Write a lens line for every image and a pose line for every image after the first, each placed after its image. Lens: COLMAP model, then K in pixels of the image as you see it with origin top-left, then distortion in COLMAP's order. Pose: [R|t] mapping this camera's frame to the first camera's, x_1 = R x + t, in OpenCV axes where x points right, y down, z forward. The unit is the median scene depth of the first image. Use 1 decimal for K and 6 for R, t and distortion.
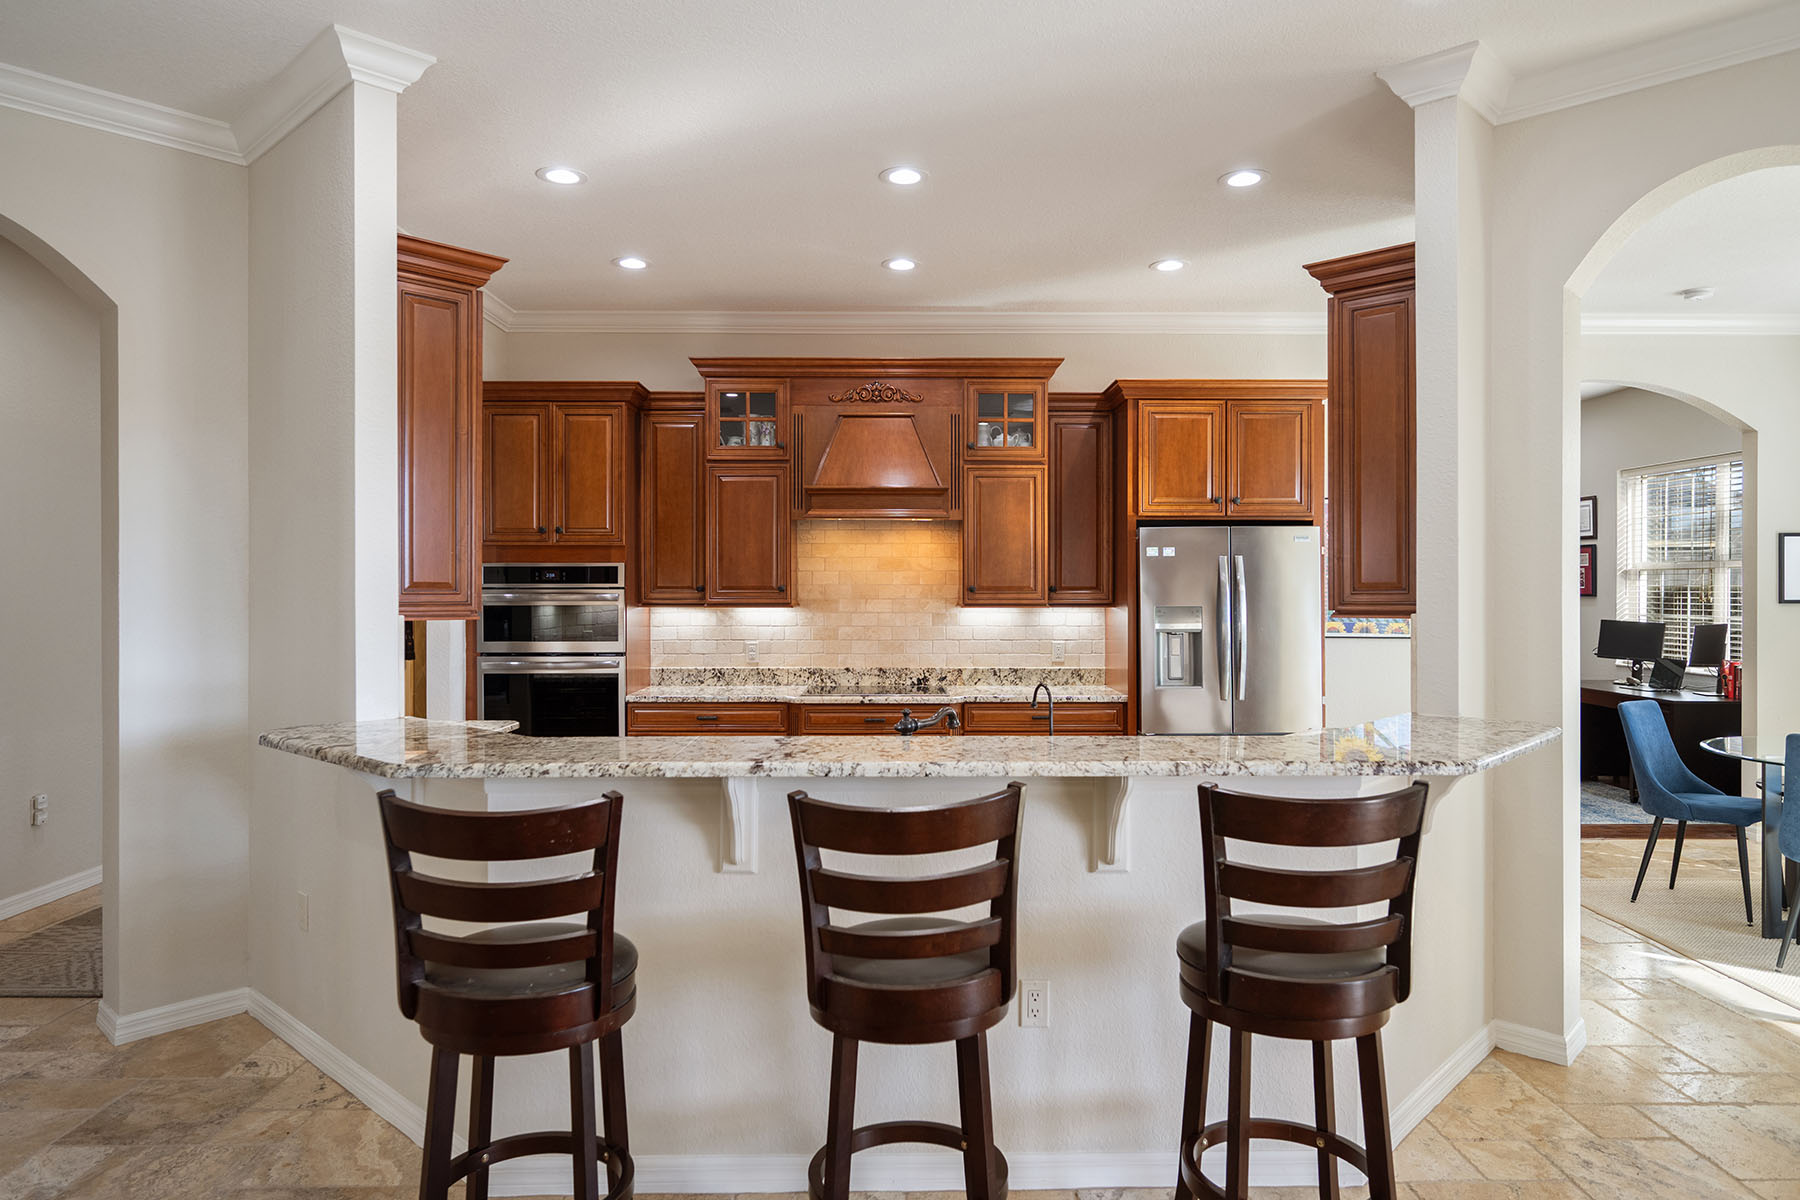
lens RADIAL K [[1133.9, 0, 900.0], [0, 1133.9, 600.0], [0, 0, 1]] dist [0.003056, 0.001530]
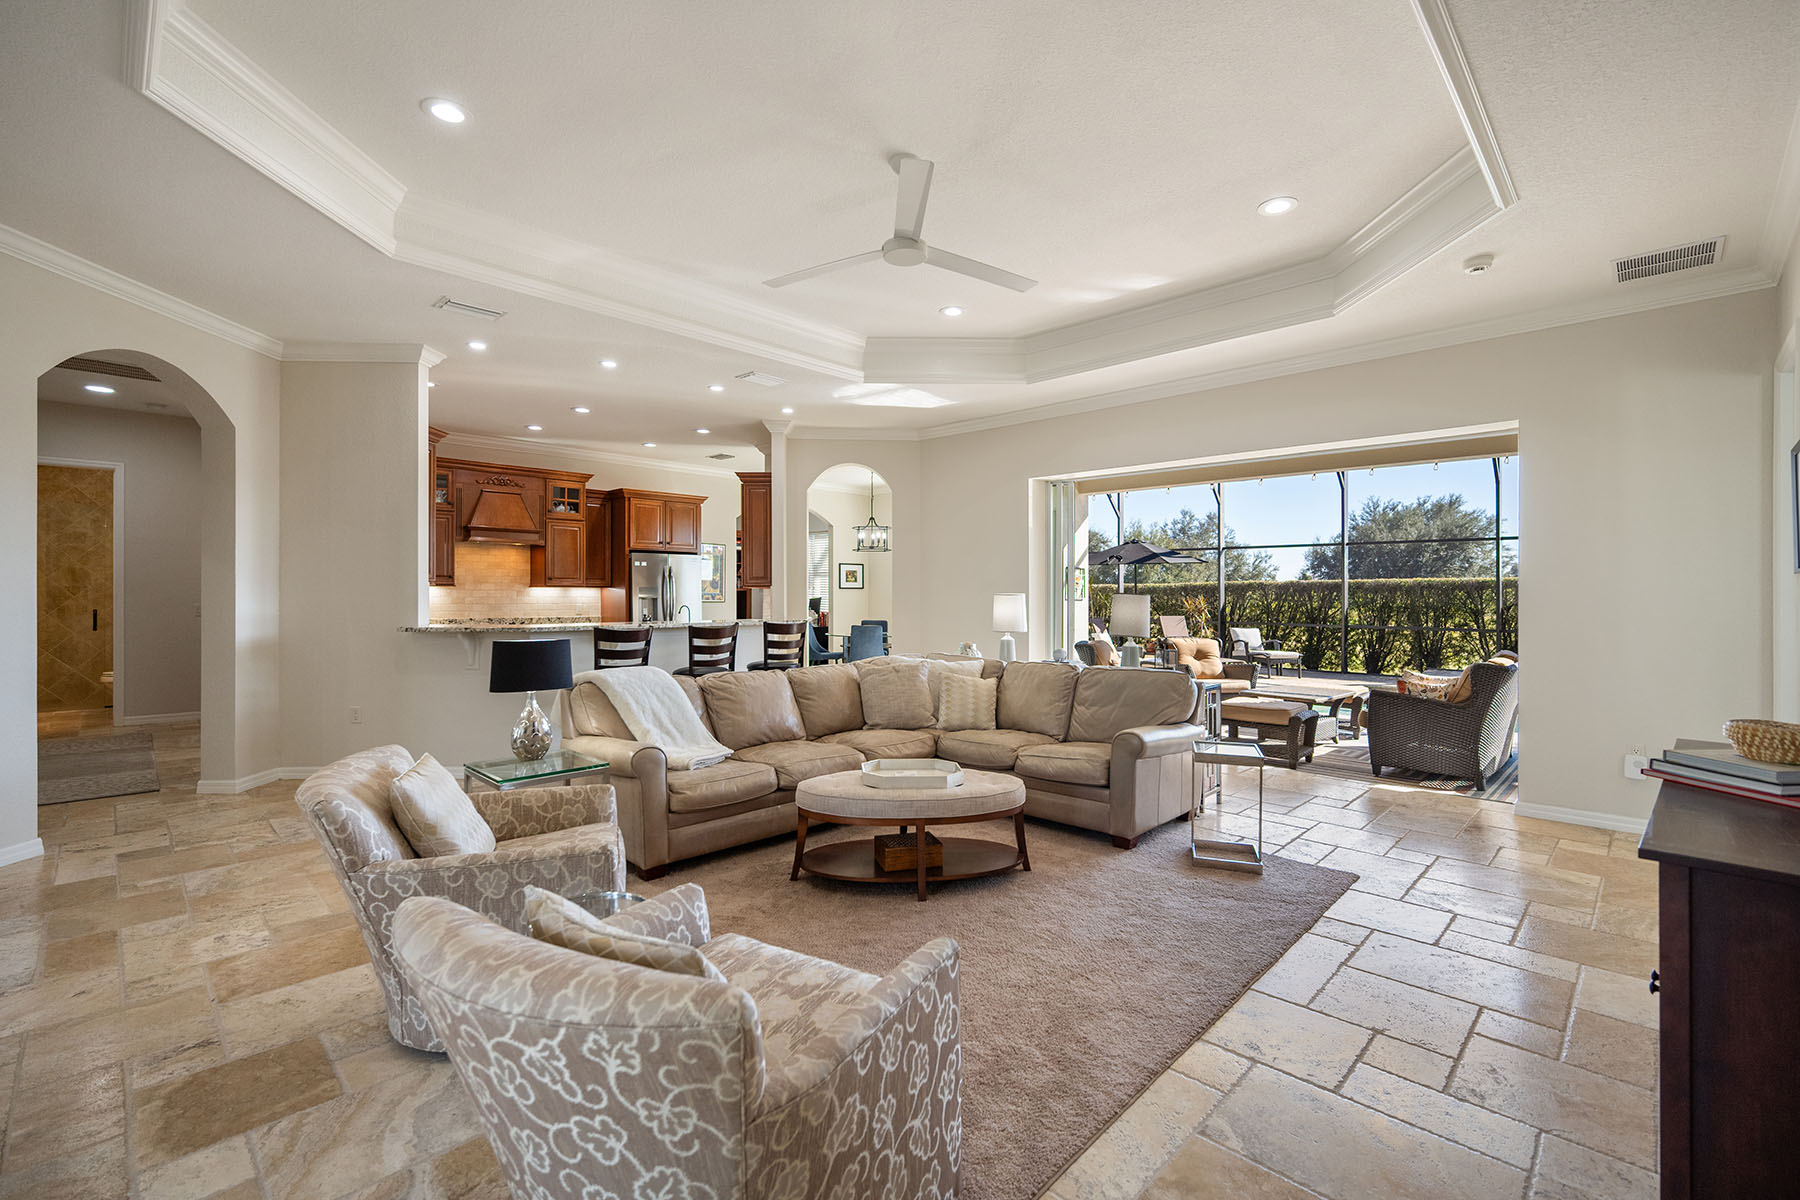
lens RADIAL K [[777.6, 0, 908.8], [0, 777.6, 598.4], [0, 0, 1]] dist [-0.000783, -0.000150]
pose [[0.702493, -0.001464, 0.711689, -0.496770], [0.001444, 0.999999, 0.000632, 0.027547], [-0.711690, 0.000584, 0.702494, -0.495879]]
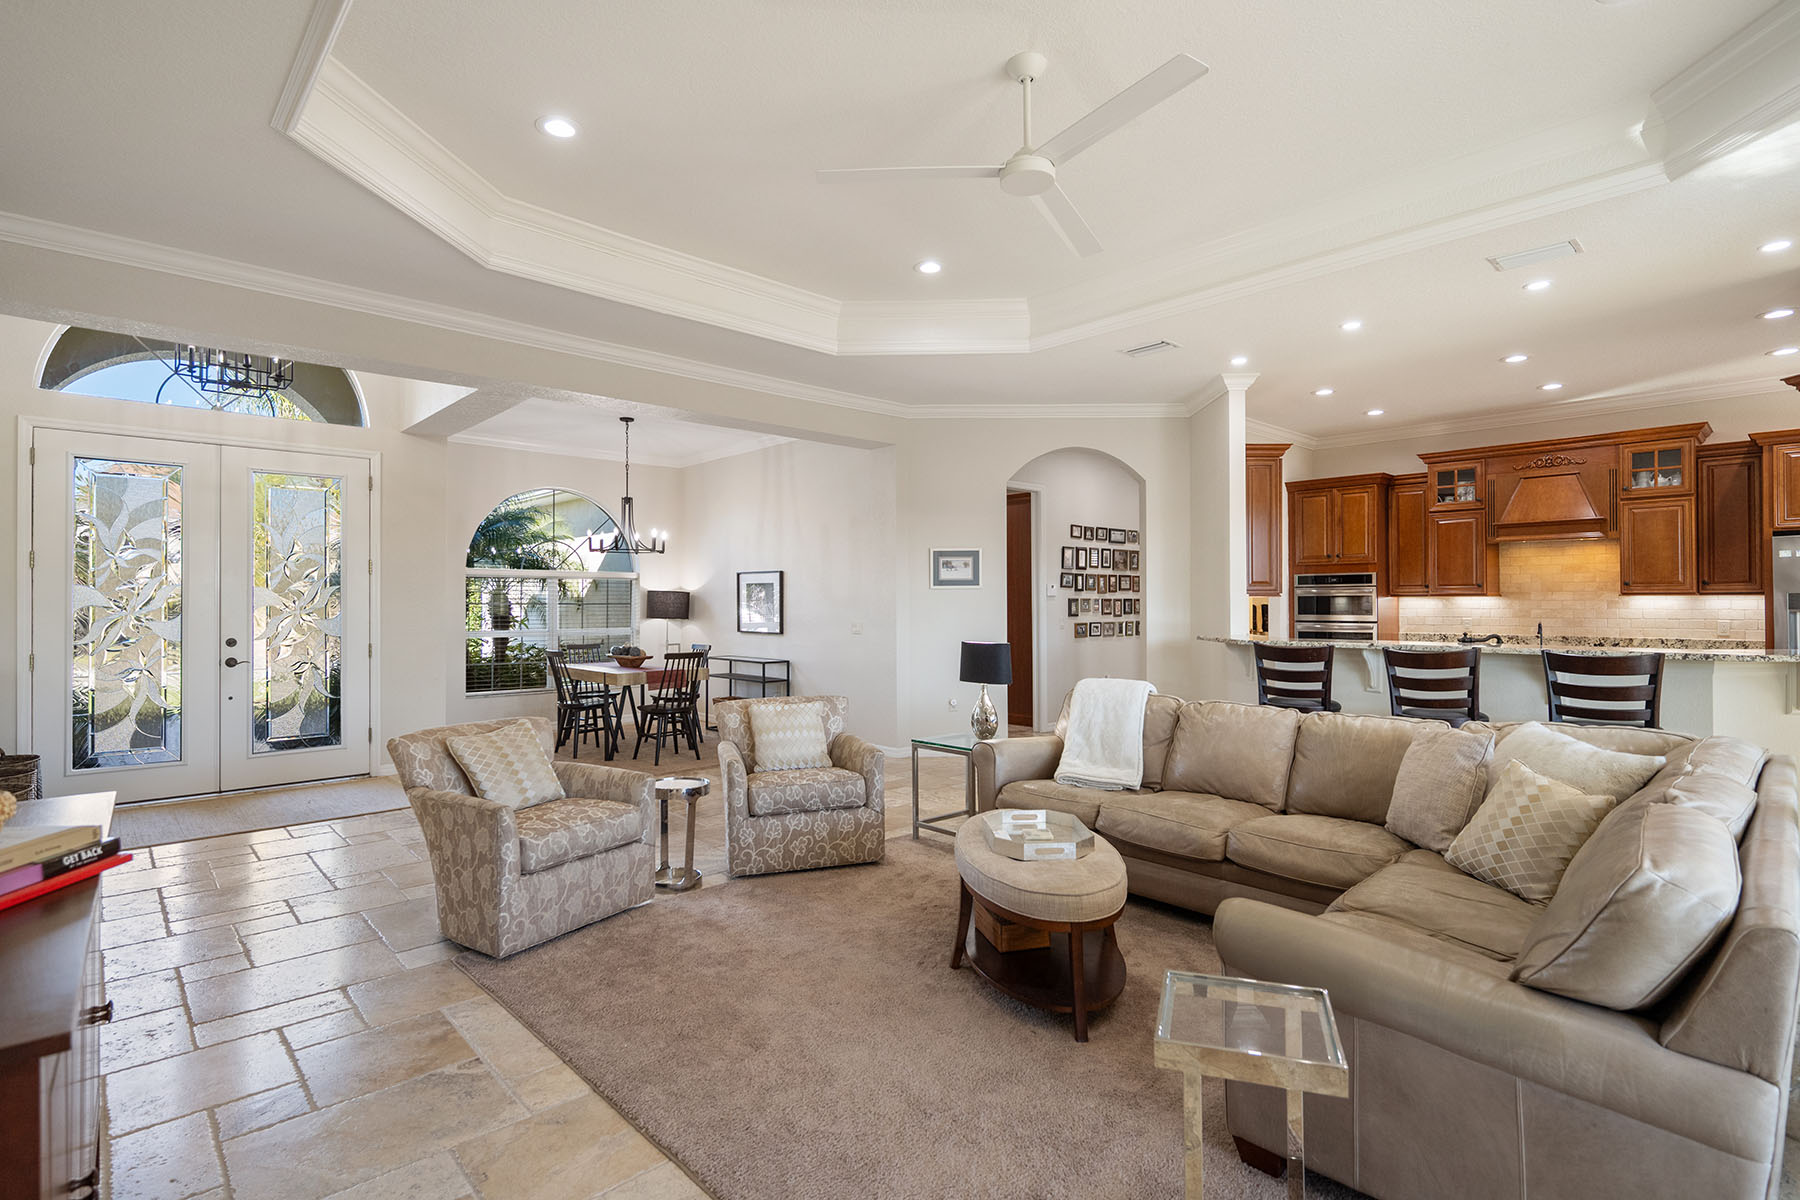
lens RADIAL K [[870.5, 0, 900.0], [0, 870.5, 600.0], [0, 0, 1]] dist [0.003225, 0.000076]
pose [[0.676245, -0.003627, -0.736668, 0.262170], [-0.004540, 0.999948, -0.009090, 0.027259], [0.736662, 0.009491, 0.676194, -0.494186]]
